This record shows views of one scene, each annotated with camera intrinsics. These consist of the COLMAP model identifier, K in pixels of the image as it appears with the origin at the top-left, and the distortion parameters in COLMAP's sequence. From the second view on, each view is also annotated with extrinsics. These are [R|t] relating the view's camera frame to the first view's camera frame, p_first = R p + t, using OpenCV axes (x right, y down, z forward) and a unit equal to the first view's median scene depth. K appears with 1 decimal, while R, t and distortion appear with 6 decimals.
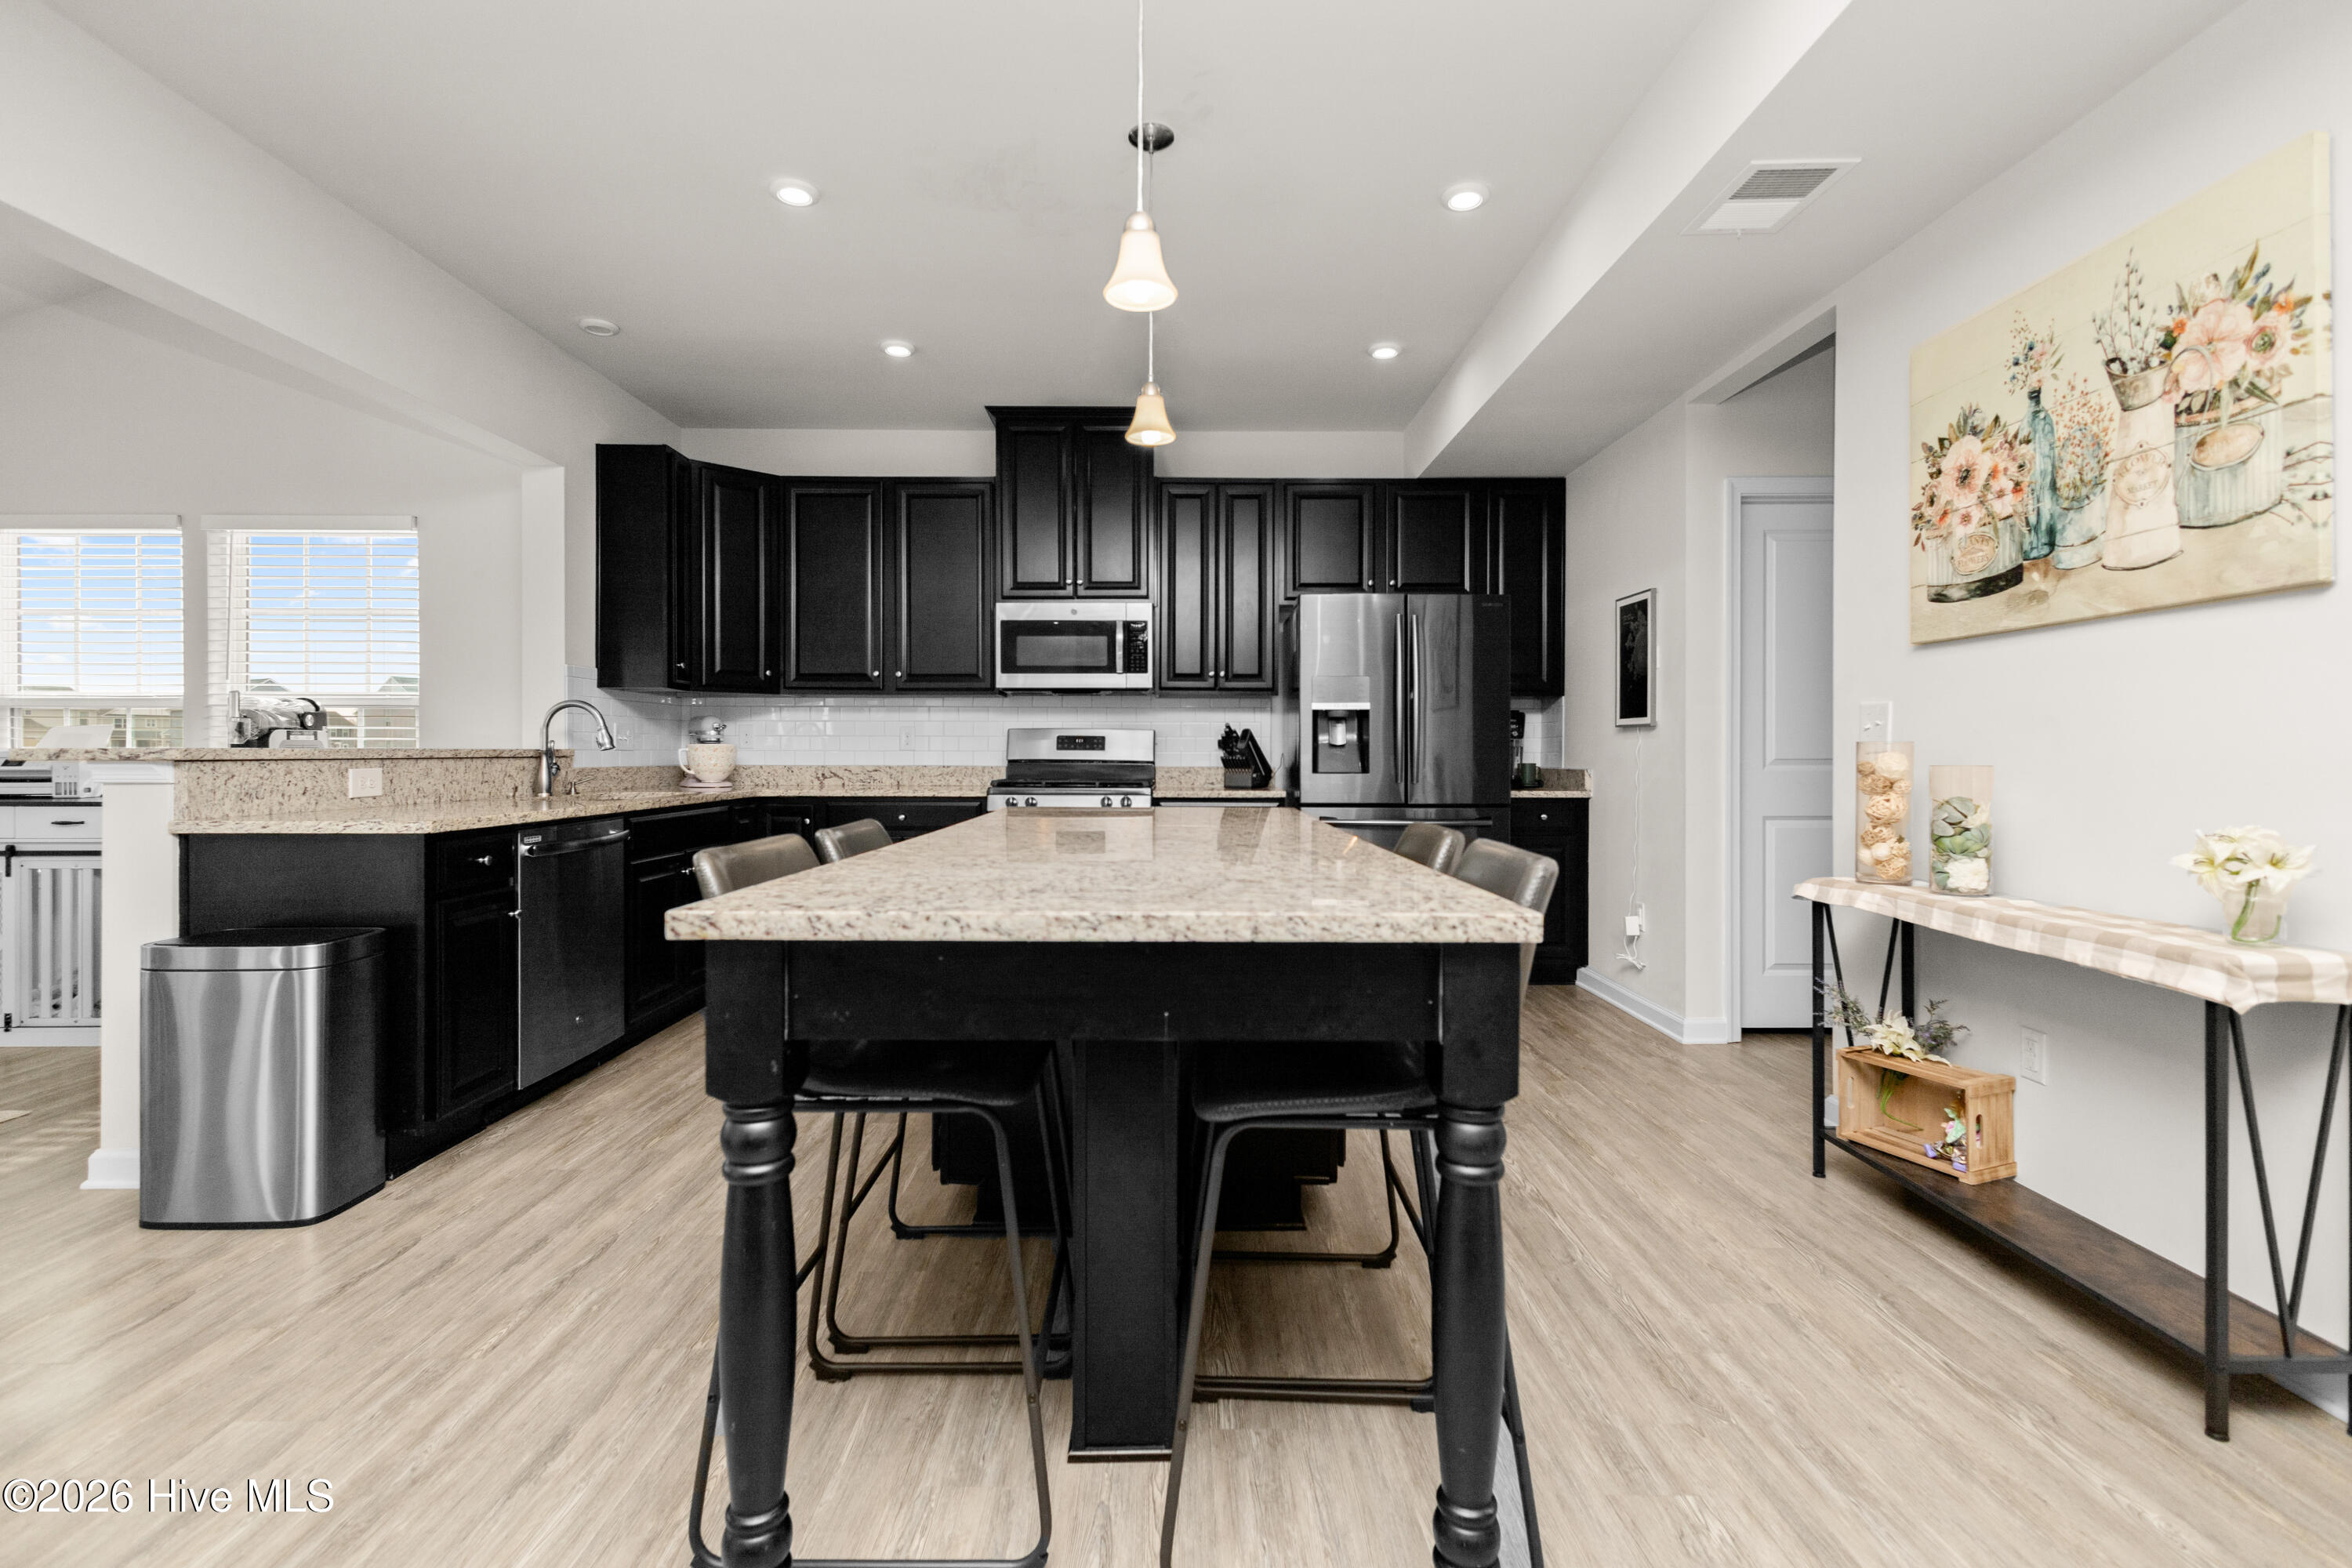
lens RADIAL K [[1088.0, 0, 1182.0], [0, 1088.0, 757.5], [0, 0, 1]] dist [0.008663, -0.000965]
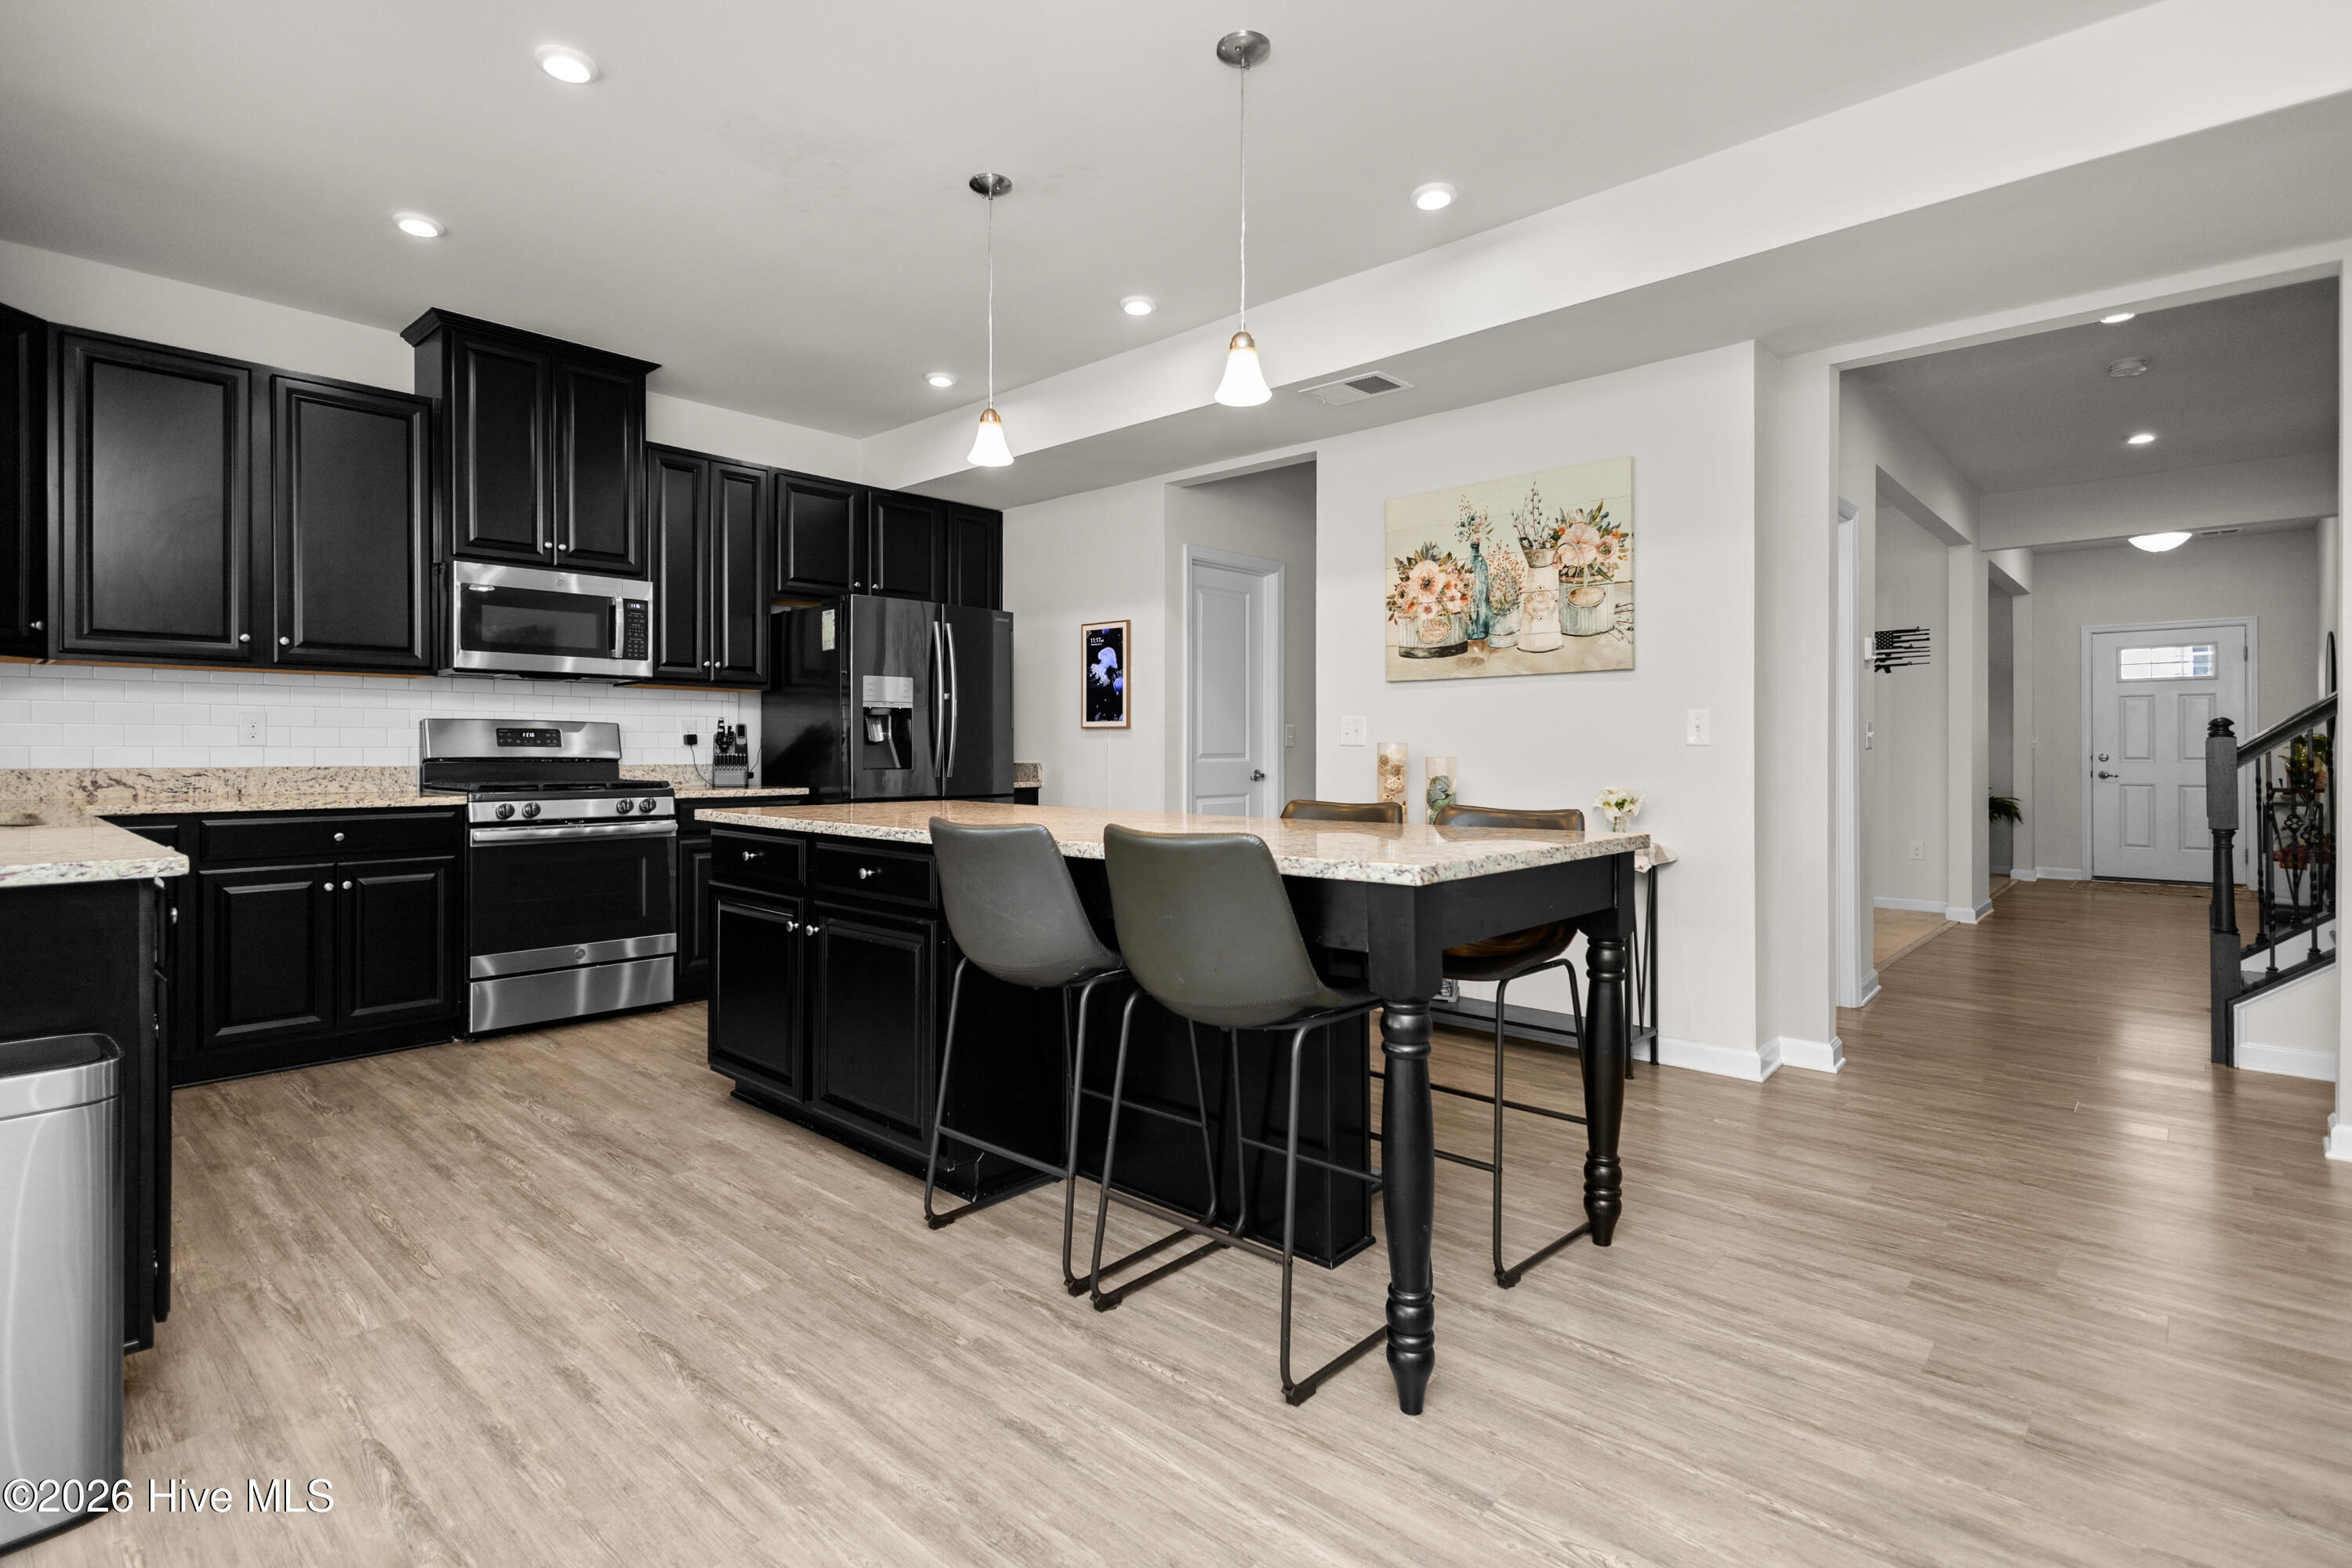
lens RADIAL K [[1114.7, 0, 1162.4], [0, 1114.7, 762.5], [0, 0, 1]] dist [0.011353, -0.003587]
pose [[0.685397, -0.009931, 0.728102, -0.816732], [0.003031, 0.999937, 0.010785, -0.003860], [-0.728163, -0.005185, 0.685384, 0.124371]]
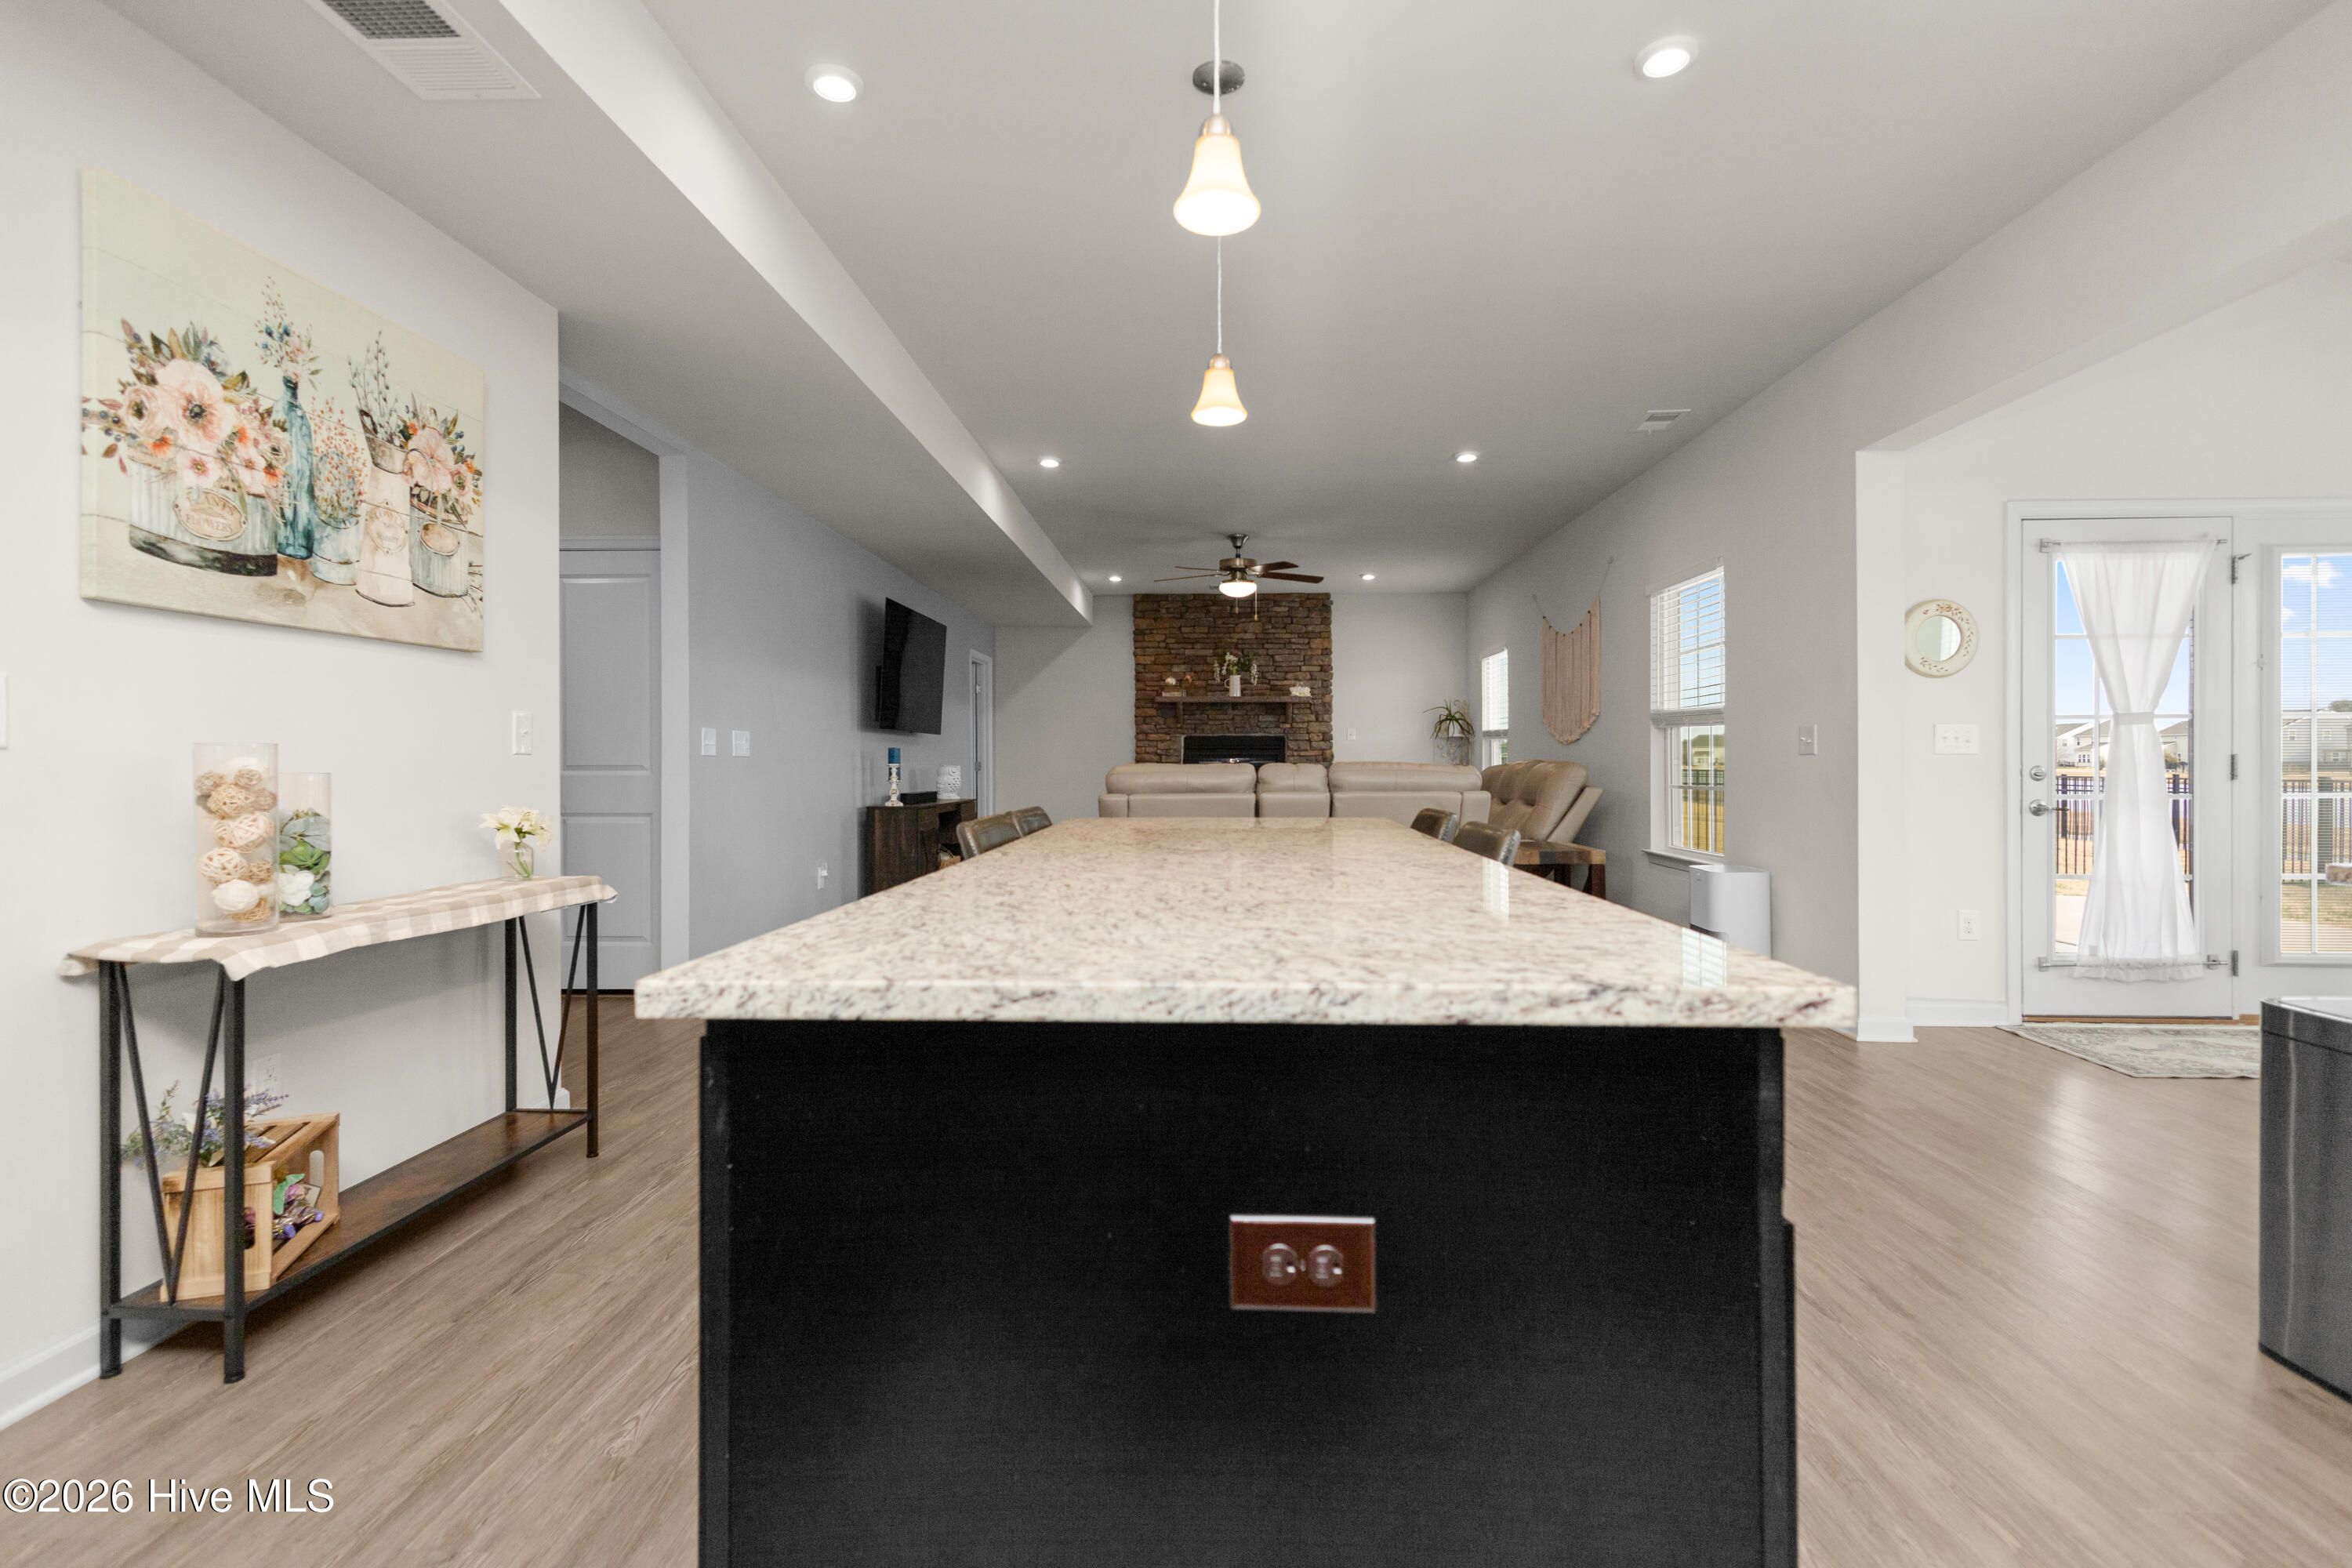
lens RADIAL K [[1088.0, 0, 1188.4], [0, 1088.0, 747.7], [0, 0, 1]] dist [0.008663, -0.000965]
pose [[-0.998964, 0.000248, 0.045505, -0.046217], [-0.000252, 0.999940, -0.010983, -0.003201], [-0.045505, -0.010983, -0.998904, 1.786228]]
